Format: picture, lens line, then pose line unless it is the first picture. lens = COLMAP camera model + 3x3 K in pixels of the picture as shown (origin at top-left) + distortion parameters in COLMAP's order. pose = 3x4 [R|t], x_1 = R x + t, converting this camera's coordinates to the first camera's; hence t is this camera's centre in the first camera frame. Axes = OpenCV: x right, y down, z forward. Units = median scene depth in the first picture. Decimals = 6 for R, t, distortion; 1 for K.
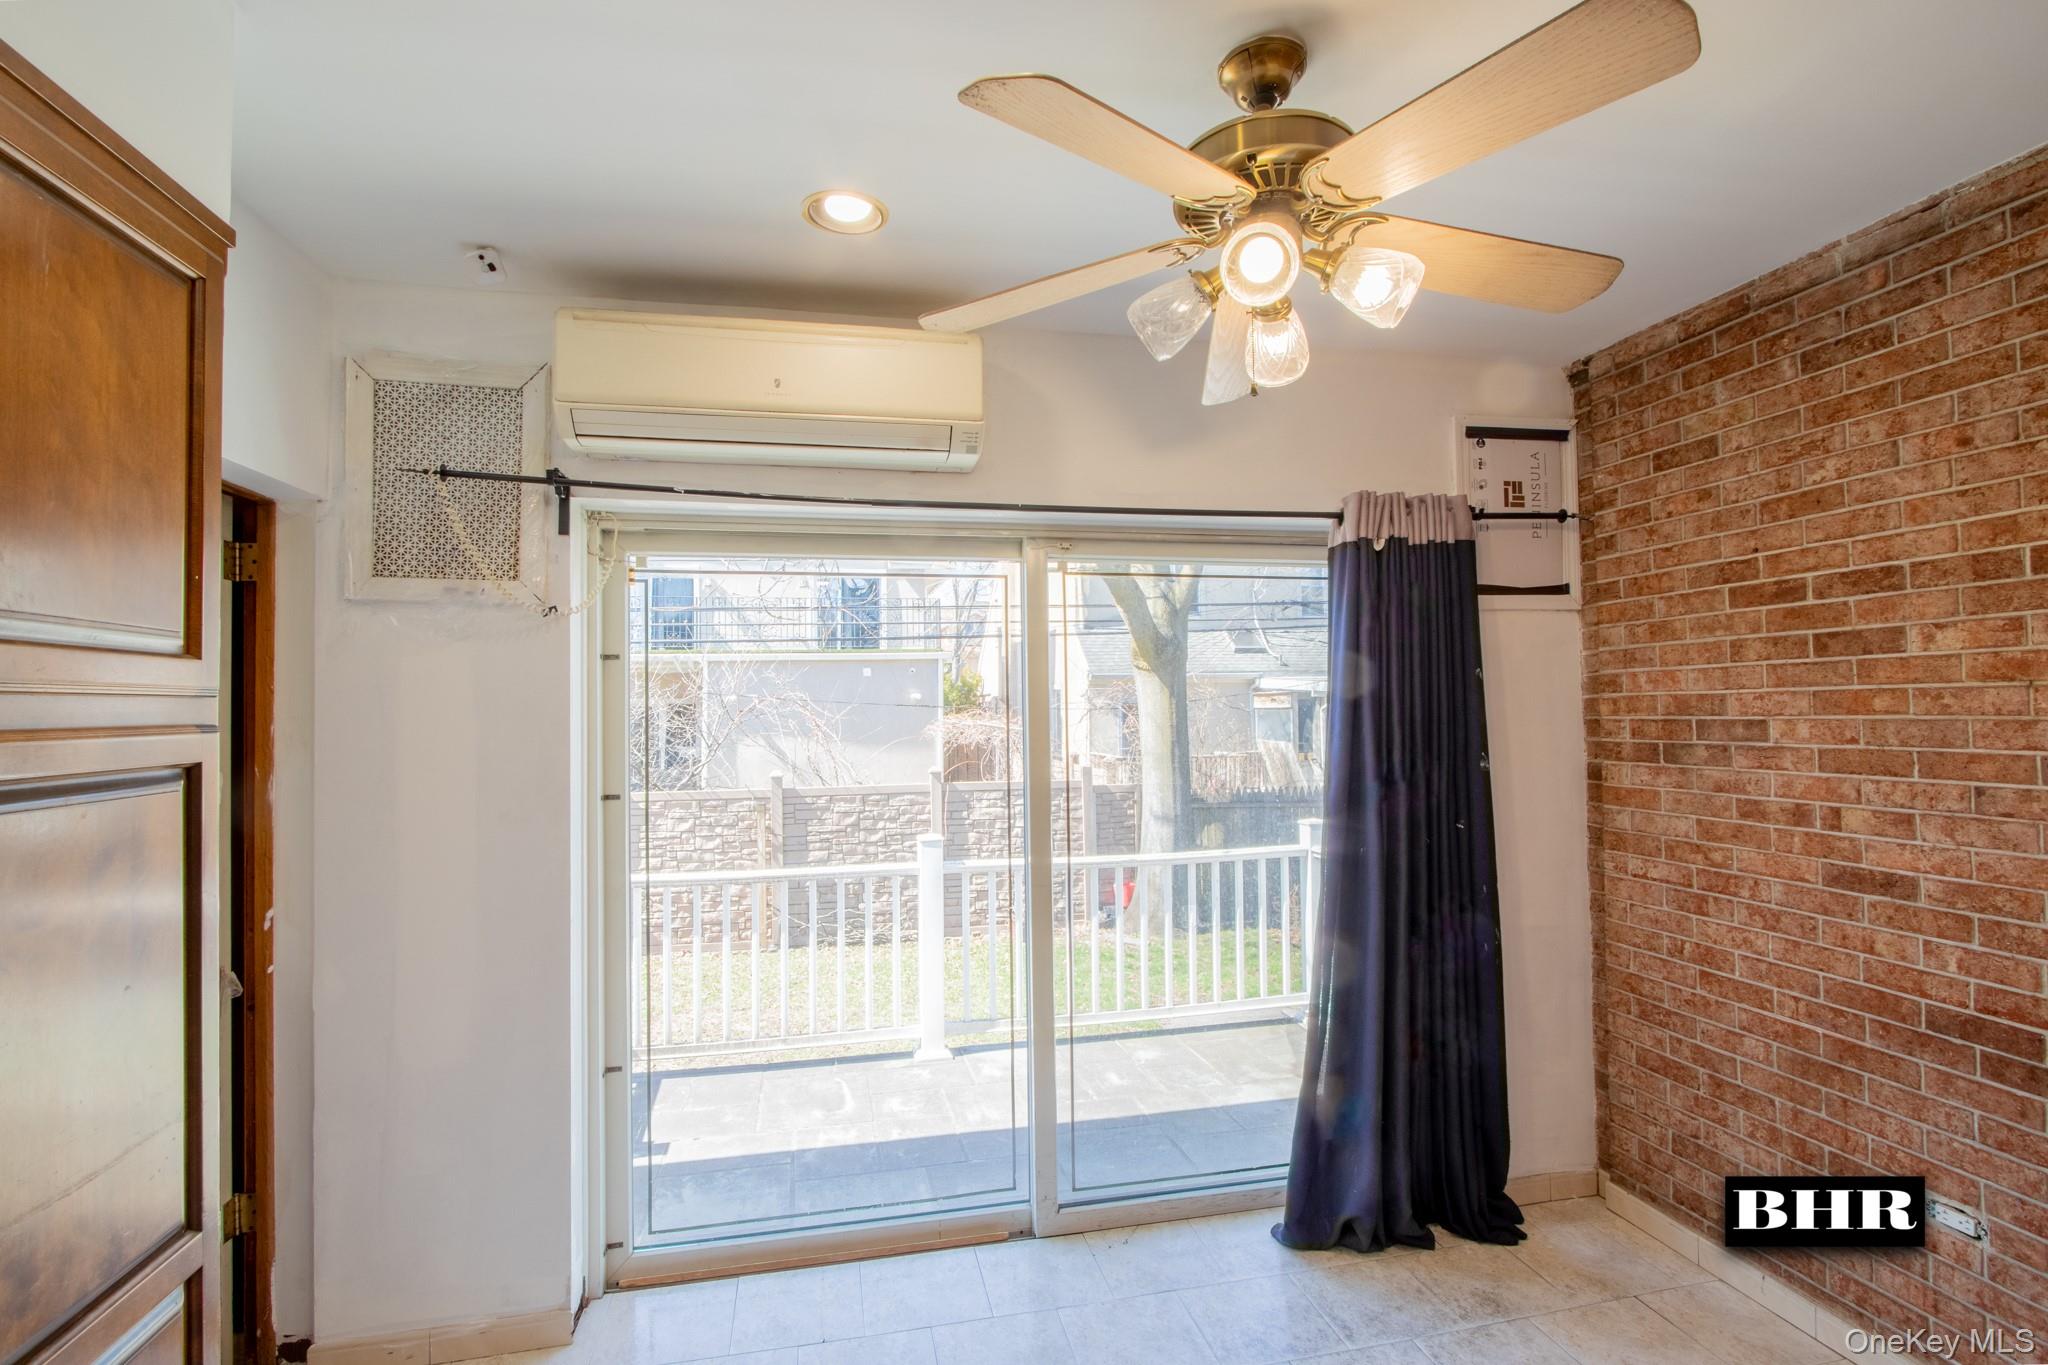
lens RADIAL K [[952.5, 0, 1030.2], [0, 952.5, 688.9], [0, 0, 1]] dist [-0.009014, 0.000185]
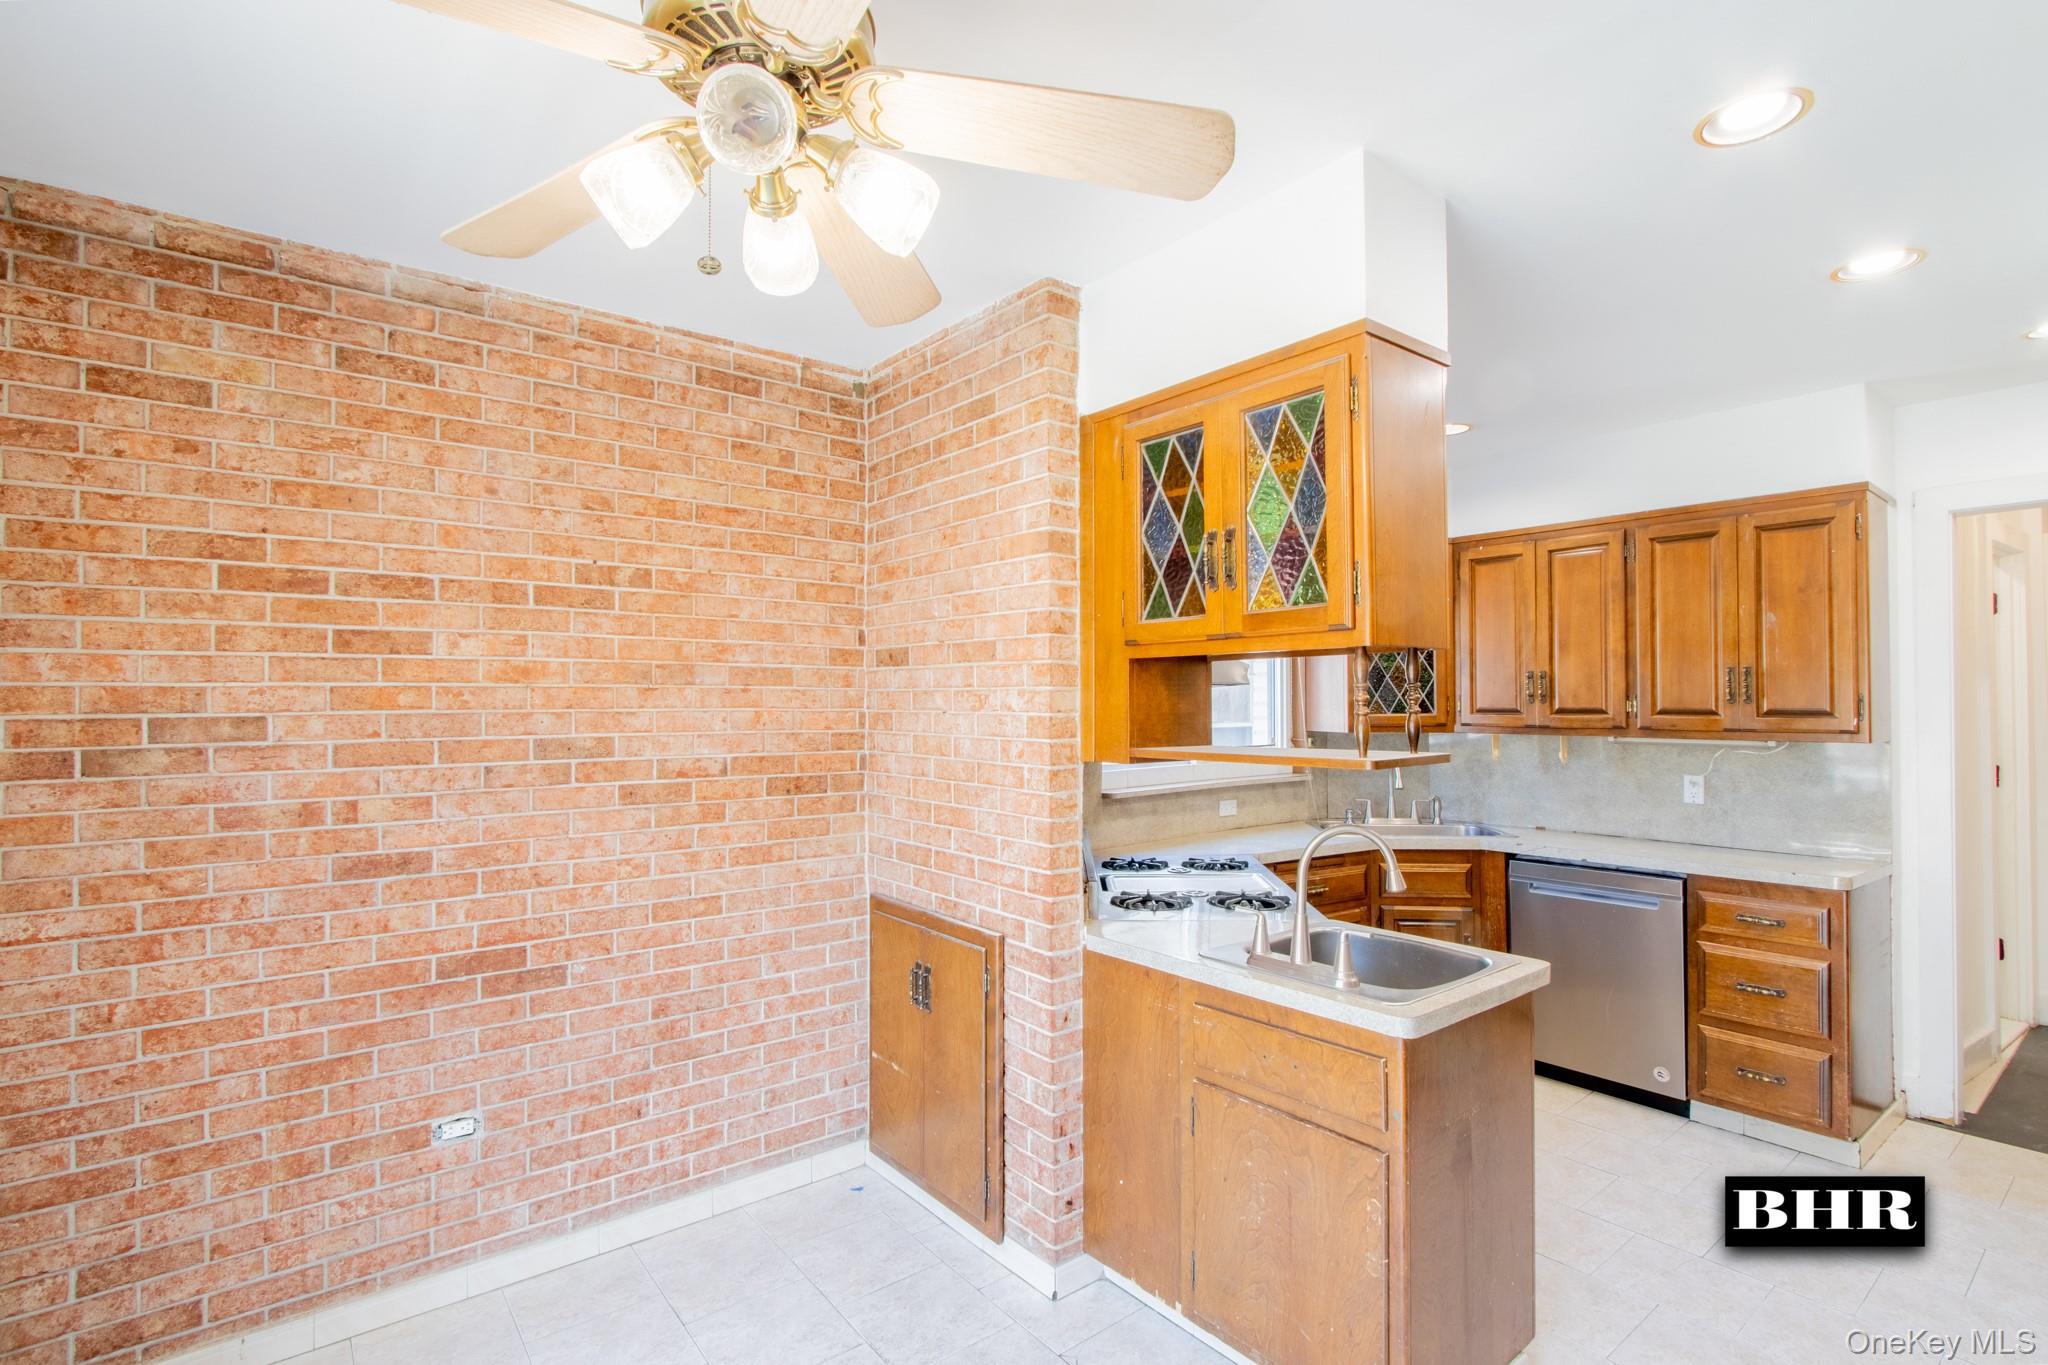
lens RADIAL K [[952.5, 0, 1030.2], [0, 952.5, 688.9], [0, 0, 1]] dist [-0.009014, 0.000185]
pose [[-0.420218, 0.027940, 0.906993, -0.384777], [-0.008588, 0.999359, -0.034764, 0.033034], [-0.907382, -0.022398, -0.419709, 0.753276]]
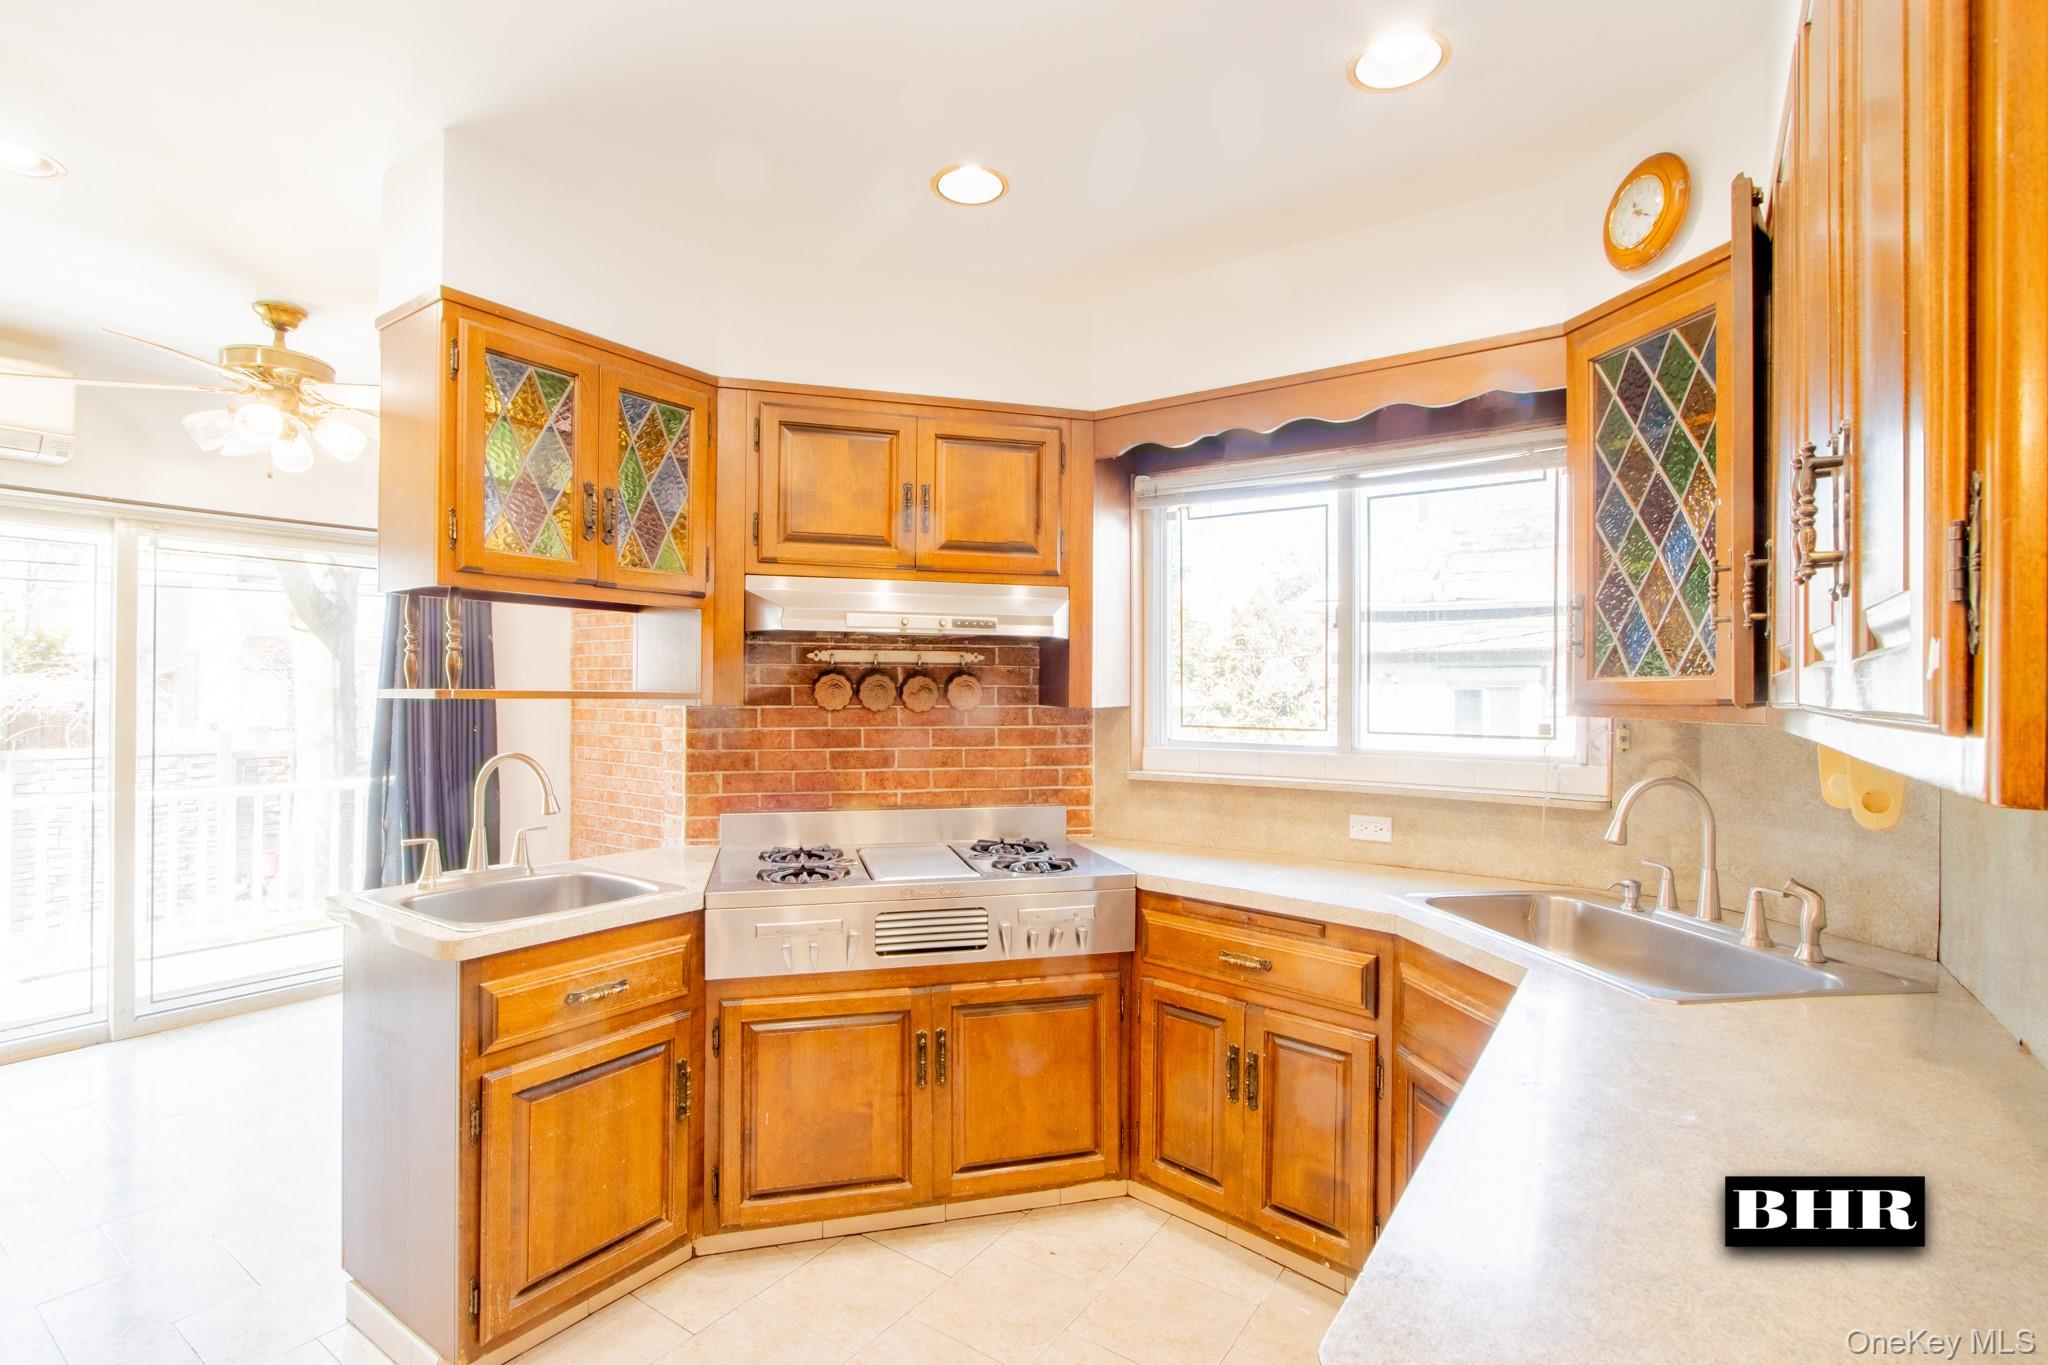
lens RADIAL K [[952.5, 0, 1030.2], [0, 952.5, 688.9], [0, 0, 1]] dist [-0.009014, 0.000185]
pose [[0.736800, 0.021893, 0.675756, 0.060714], [-0.035605, 0.999345, 0.006445, 0.032758], [-0.675173, -0.028809, 0.737097, -1.038068]]
